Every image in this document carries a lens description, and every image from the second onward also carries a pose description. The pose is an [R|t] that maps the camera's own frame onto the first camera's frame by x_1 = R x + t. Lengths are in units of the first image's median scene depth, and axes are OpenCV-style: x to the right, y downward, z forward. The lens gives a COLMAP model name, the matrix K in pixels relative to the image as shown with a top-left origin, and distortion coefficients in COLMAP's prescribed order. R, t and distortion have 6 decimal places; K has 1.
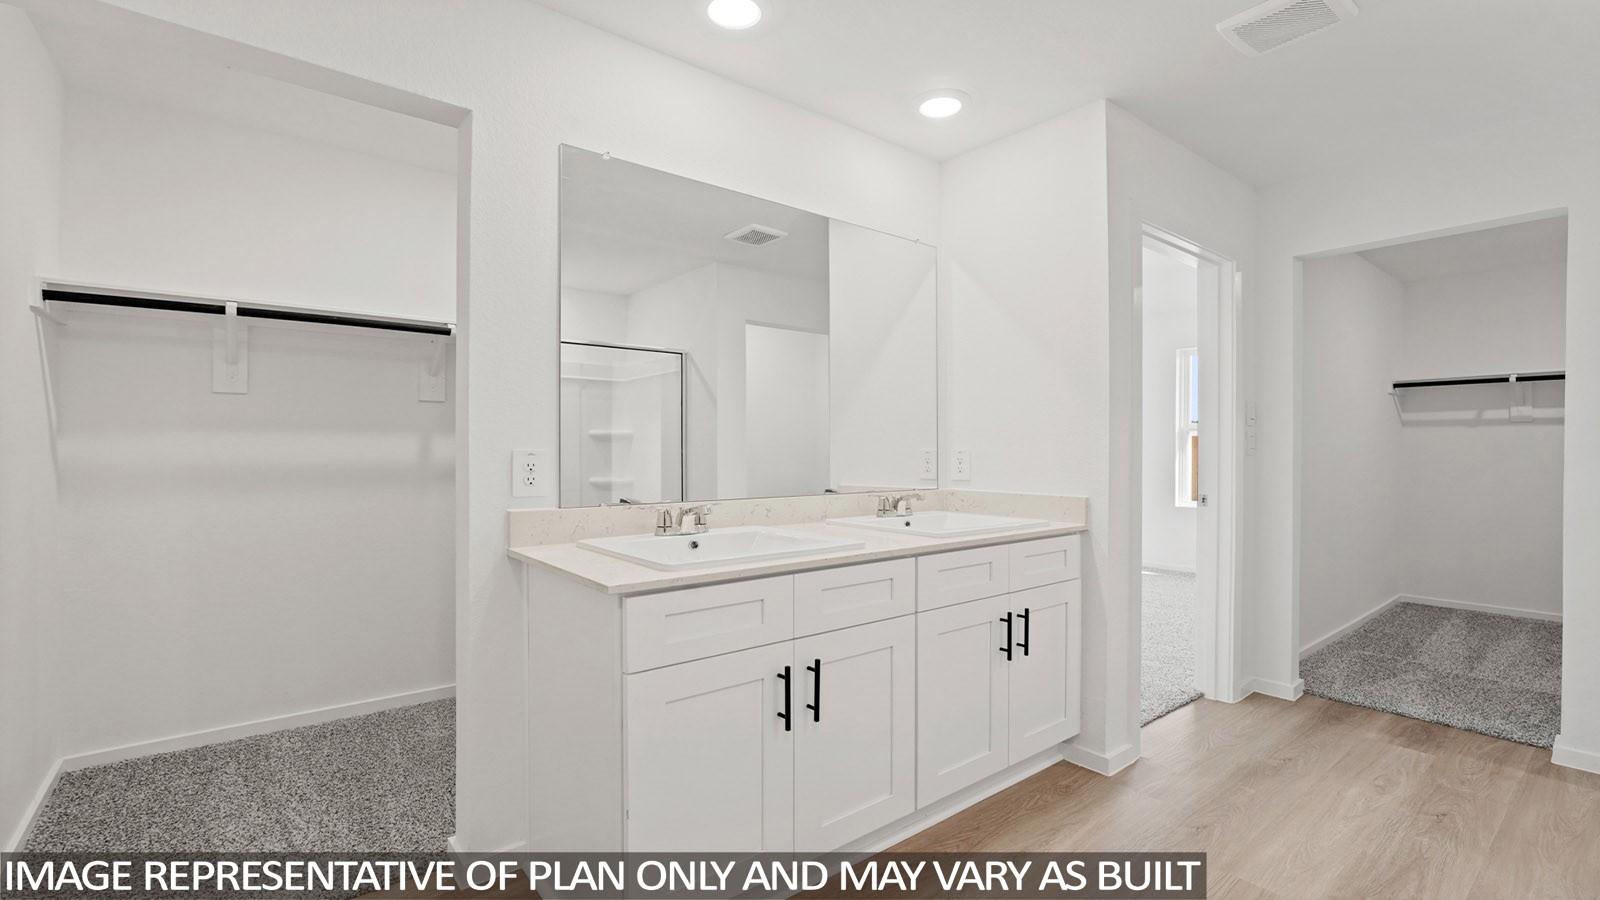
lens RADIAL K [[726.1, 0, 800.0], [0, 726.1, 450.0], [0, 0, 1]] dist [0.016686, 0.000715]
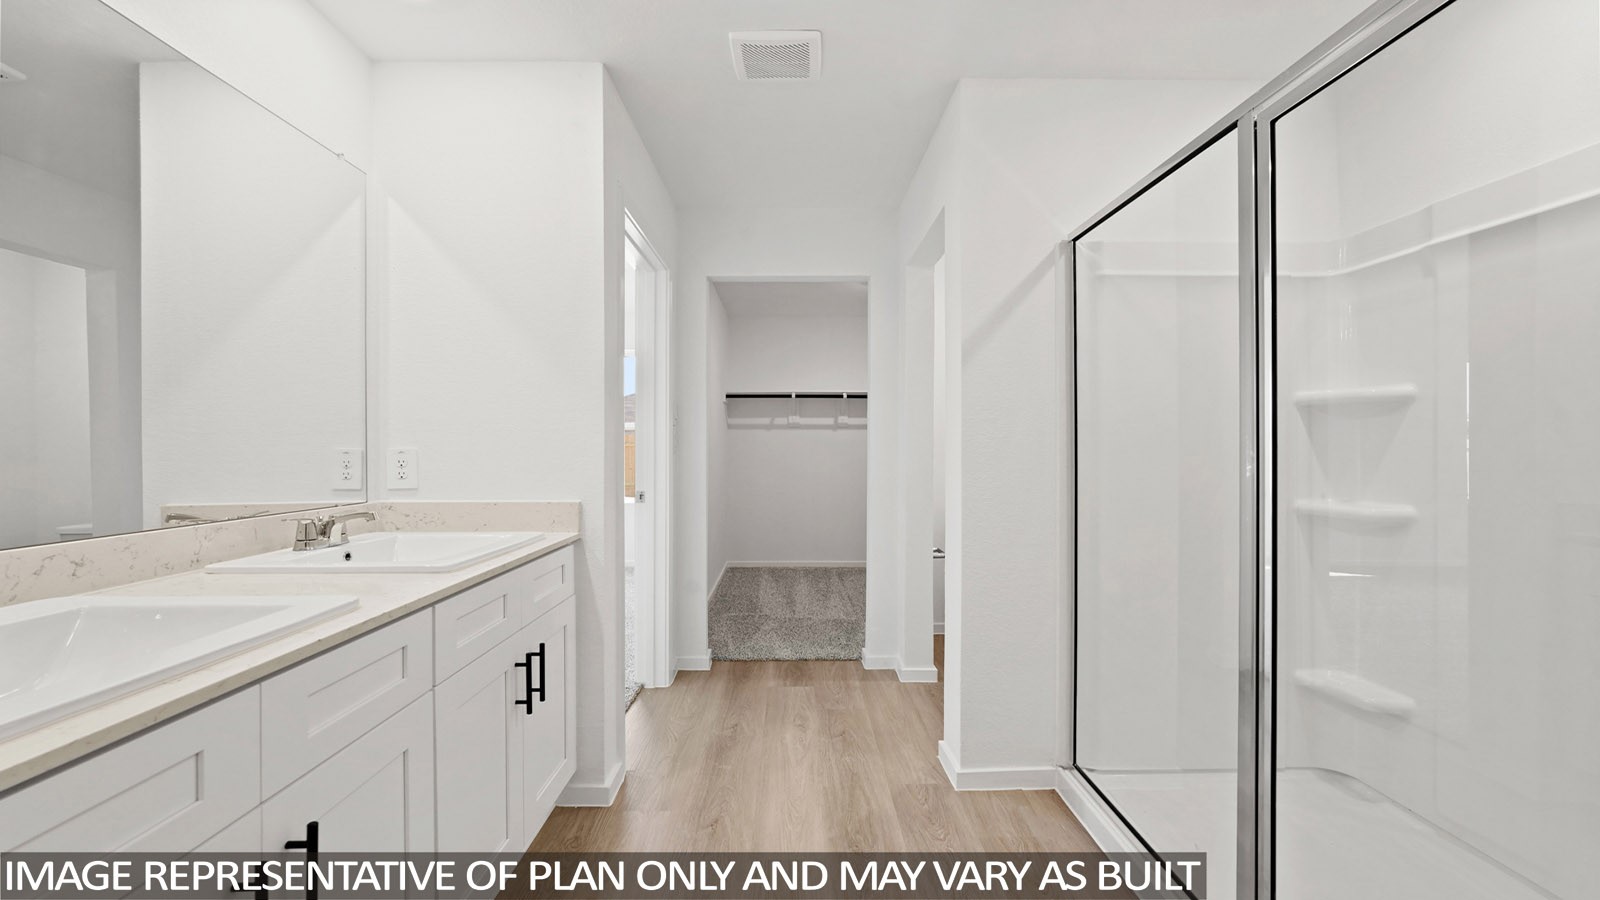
lens RADIAL K [[714.3, 0, 807.1], [0, 714.3, 443.3], [0, 0, 1]] dist [-0.004339, 0.001573]
pose [[0.614729, 0.002404, 0.788735, -0.118745], [0.001384, 0.999991, -0.004126, -0.002476], [-0.788737, 0.003628, 0.614719, 0.235786]]
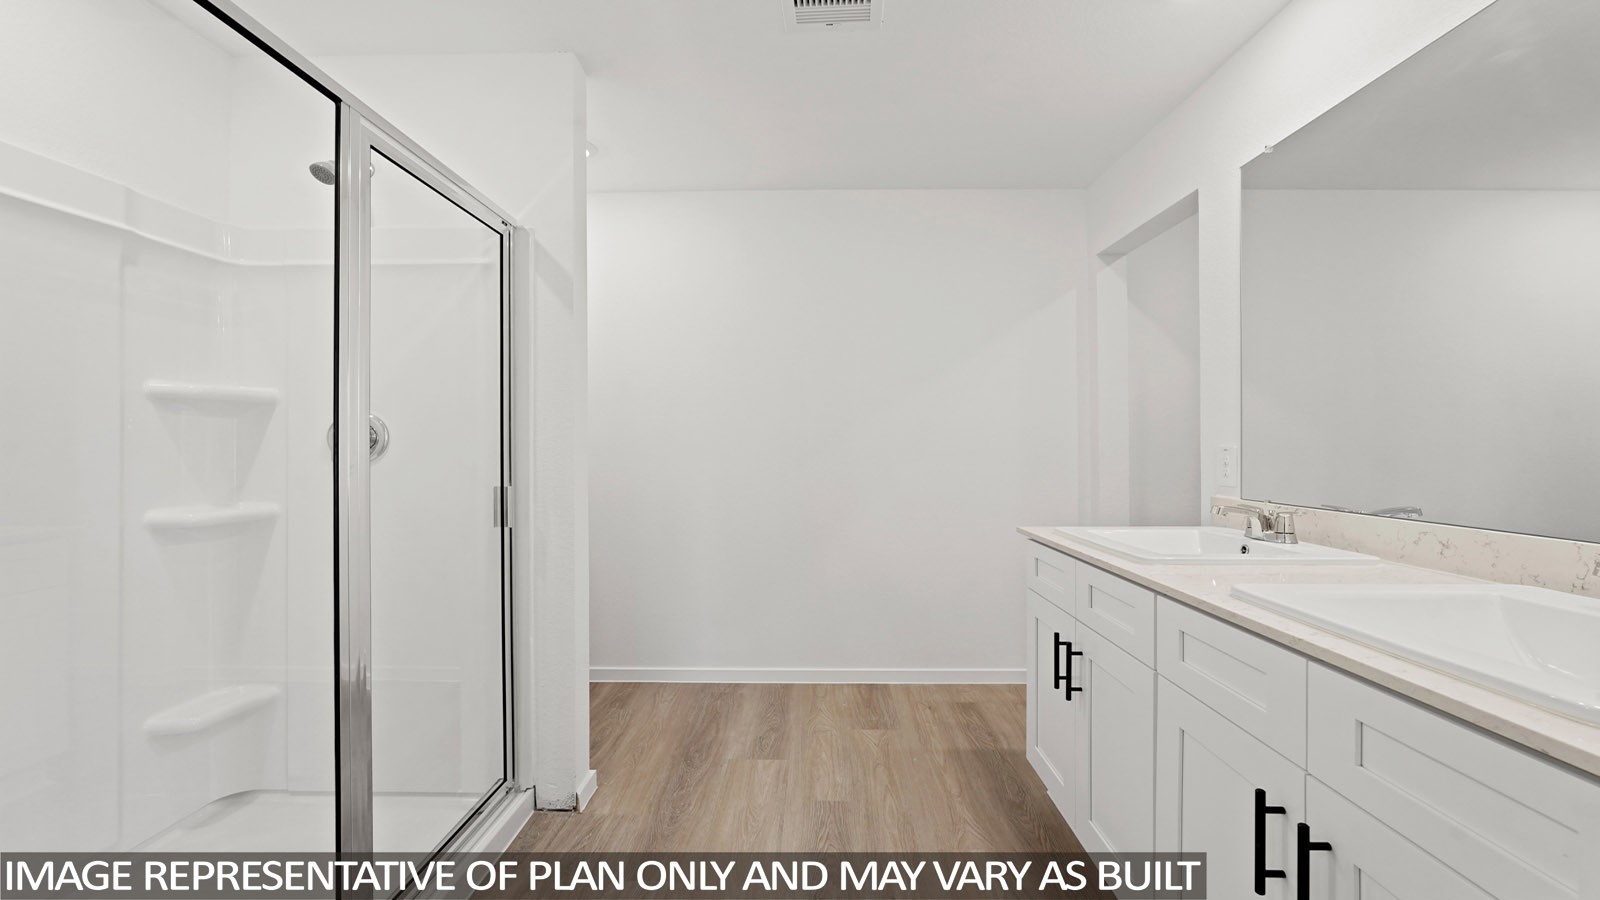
lens RADIAL K [[726.1, 0, 800.0], [0, 726.1, 450.0], [0, 0, 1]] dist [0.016686, 0.000715]
pose [[-0.644348, 0.003081, -0.764726, 0.721701], [-0.002223, 0.999980, 0.005903, 0.001169], [0.764729, 0.005504, -0.644328, 0.916644]]
